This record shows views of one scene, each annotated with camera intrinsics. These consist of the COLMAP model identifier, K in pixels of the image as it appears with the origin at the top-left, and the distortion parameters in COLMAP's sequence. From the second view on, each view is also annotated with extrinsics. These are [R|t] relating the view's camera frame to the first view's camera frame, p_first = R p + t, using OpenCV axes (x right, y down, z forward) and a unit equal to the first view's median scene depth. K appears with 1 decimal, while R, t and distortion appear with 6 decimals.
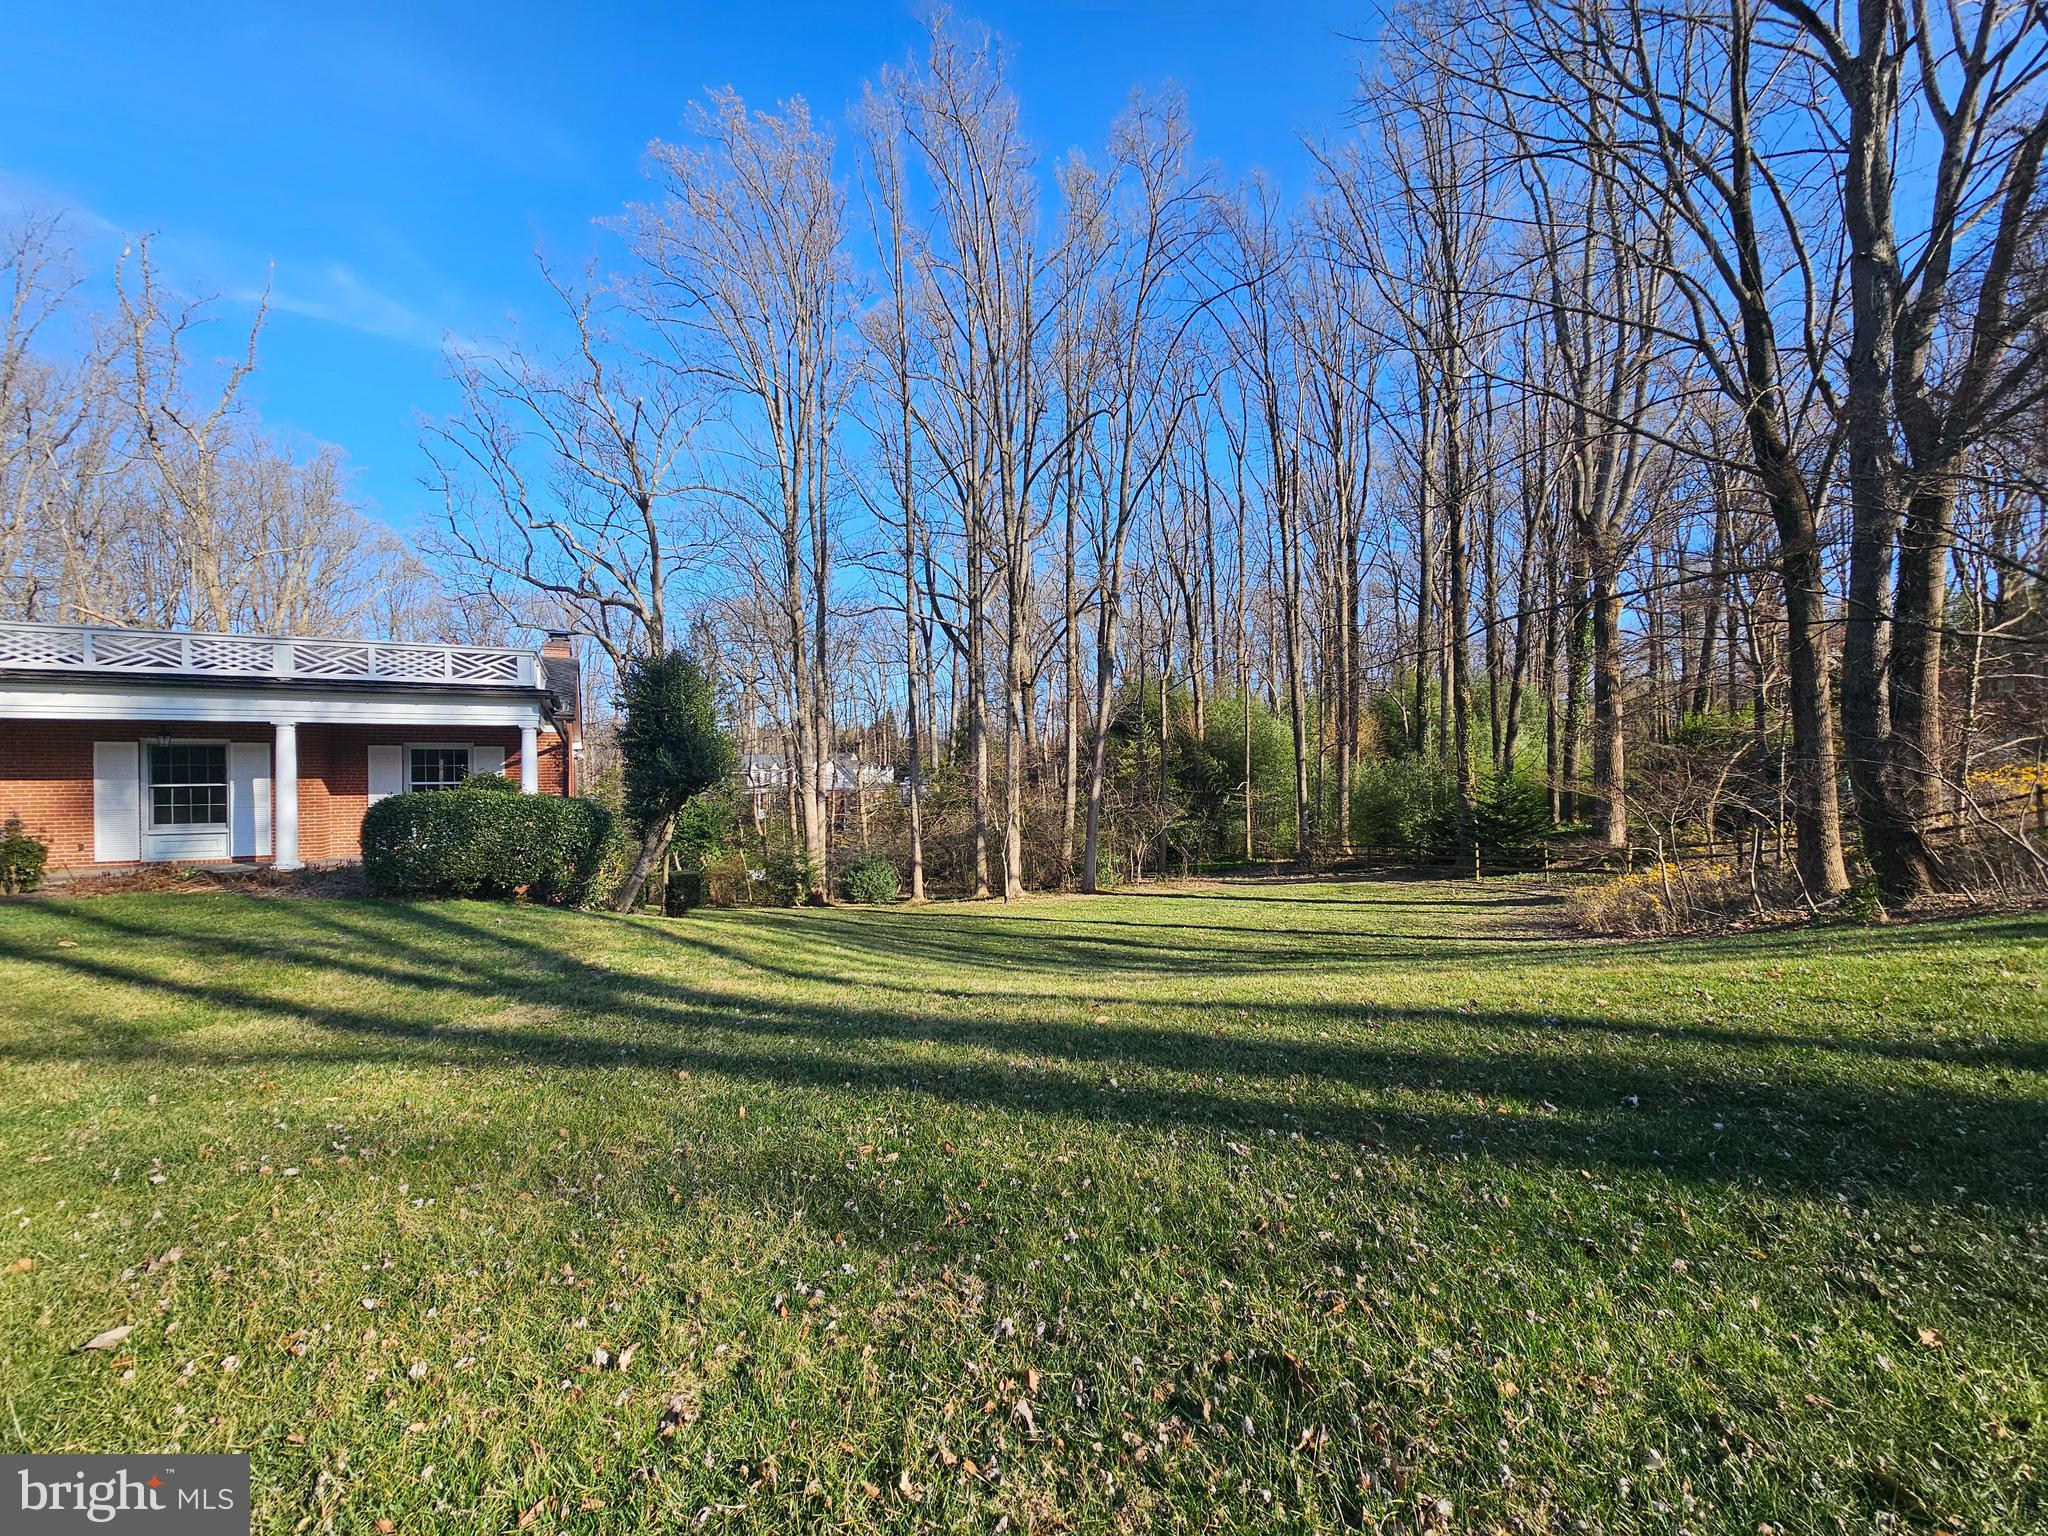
lens RADIAL K [[835.2, 0, 1021.5], [0, 835.2, 777.9], [0, 0, 1]] dist [-0.000740, 0.000301]
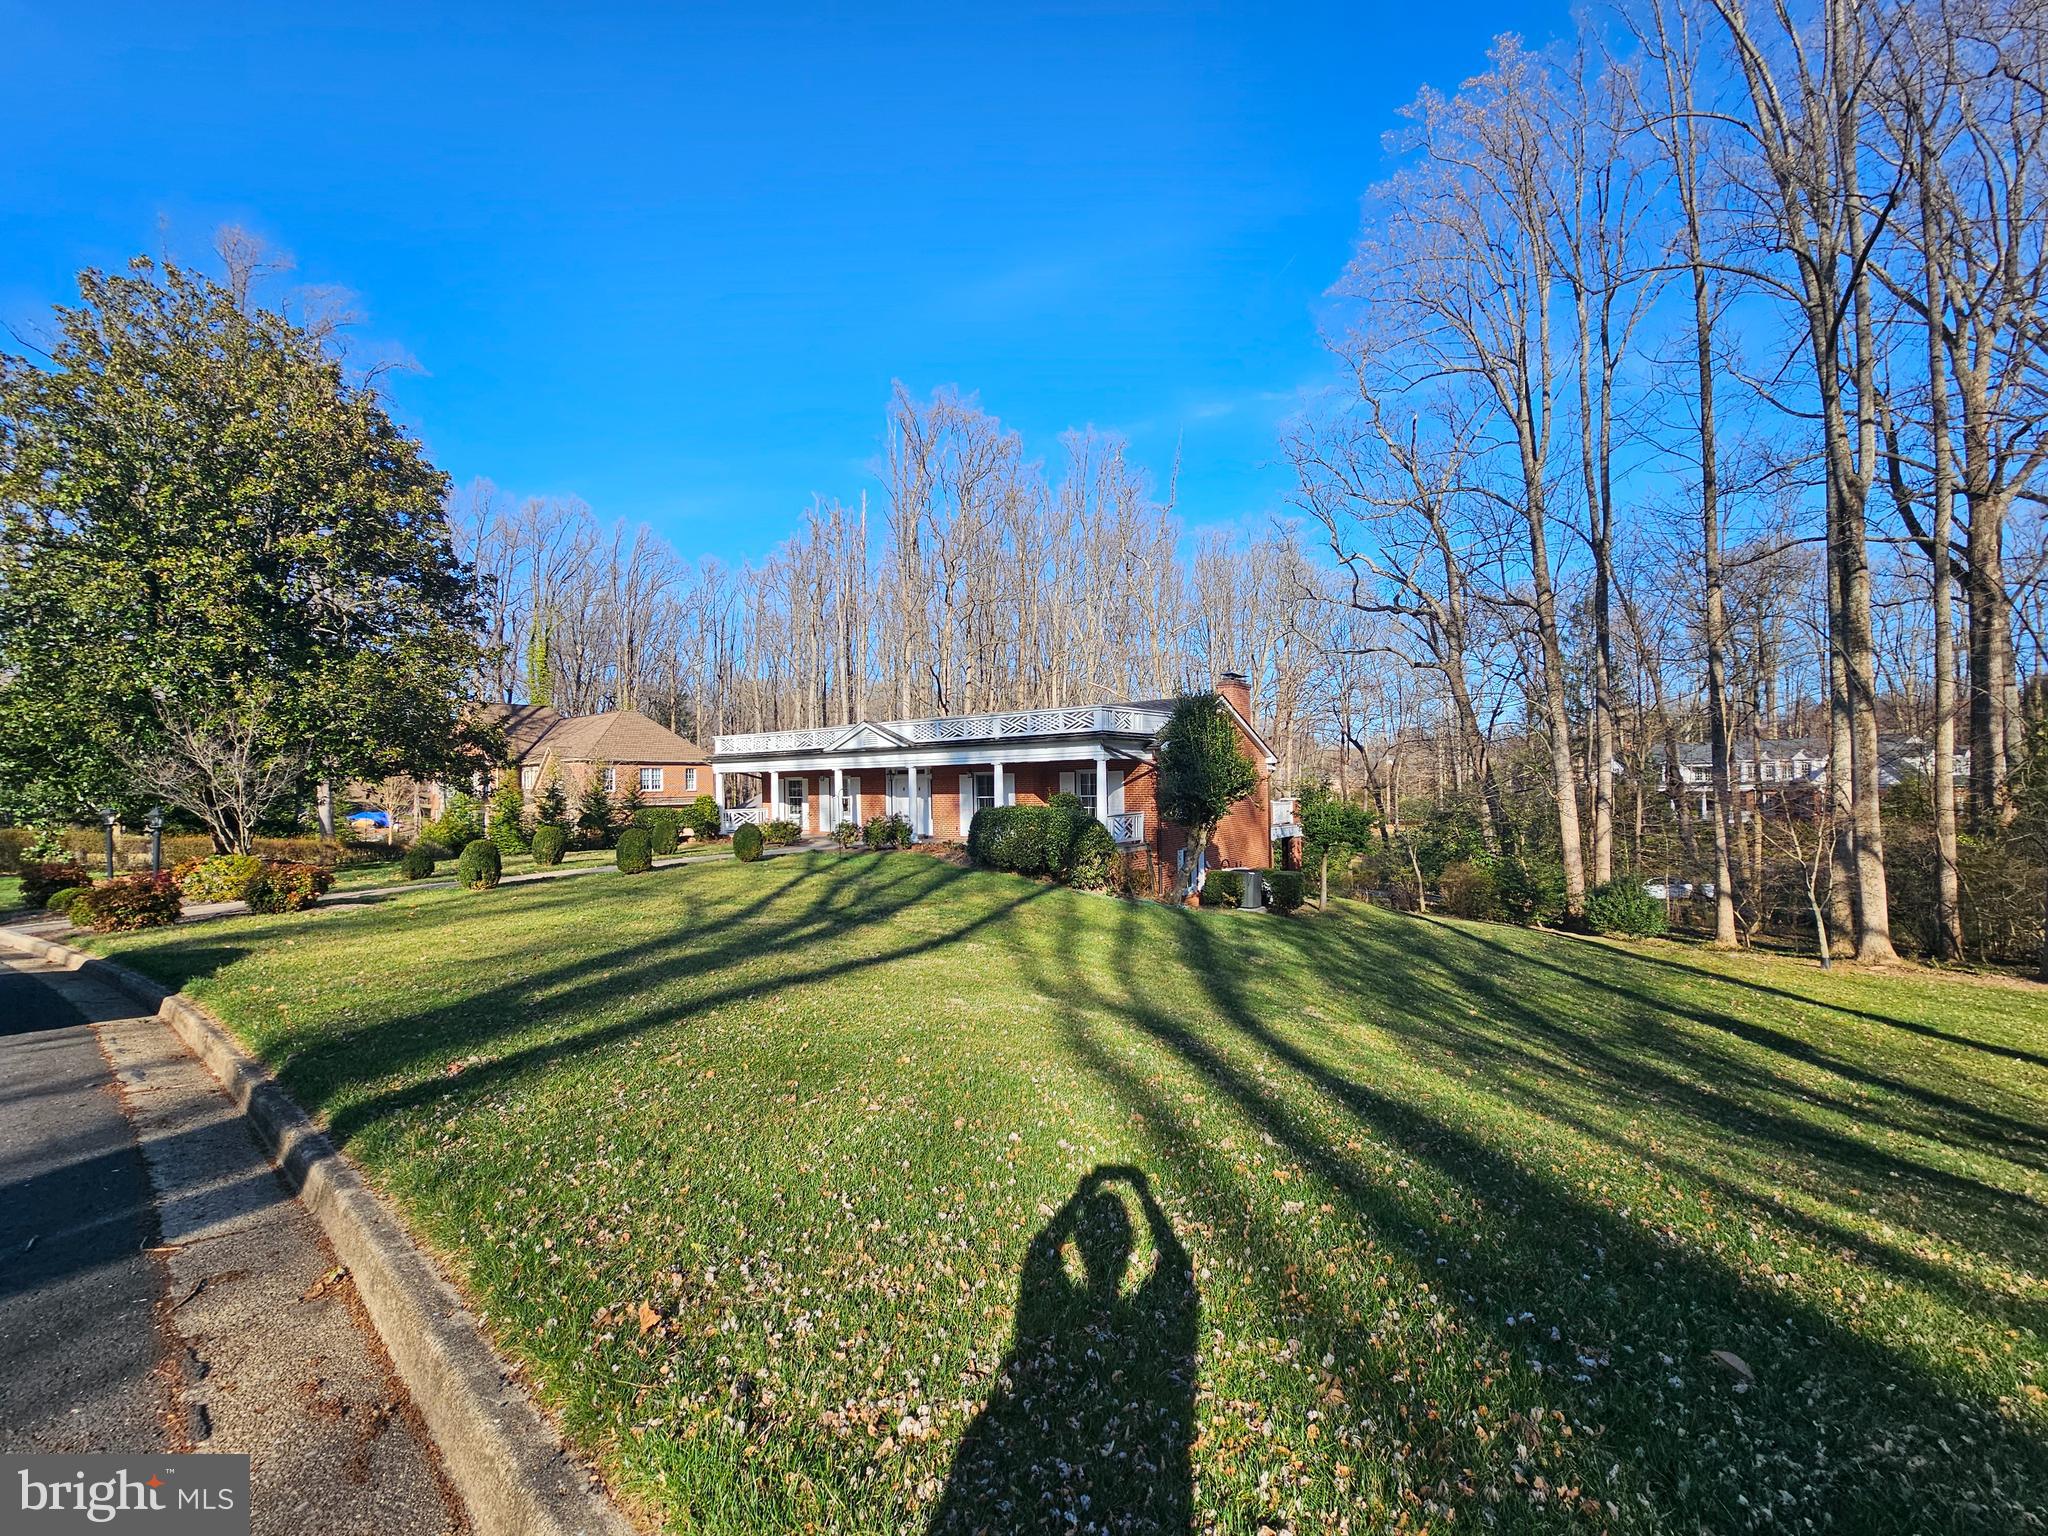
lens RADIAL K [[835.2, 0, 1021.5], [0, 835.2, 777.9], [0, 0, 1]] dist [-0.000740, 0.000301]
pose [[0.442967, -0.005520, -0.896521, 0.714018], [0.015764, 0.999874, 0.001633, -0.036392], [0.896399, -0.014857, 0.442999, 0.259101]]
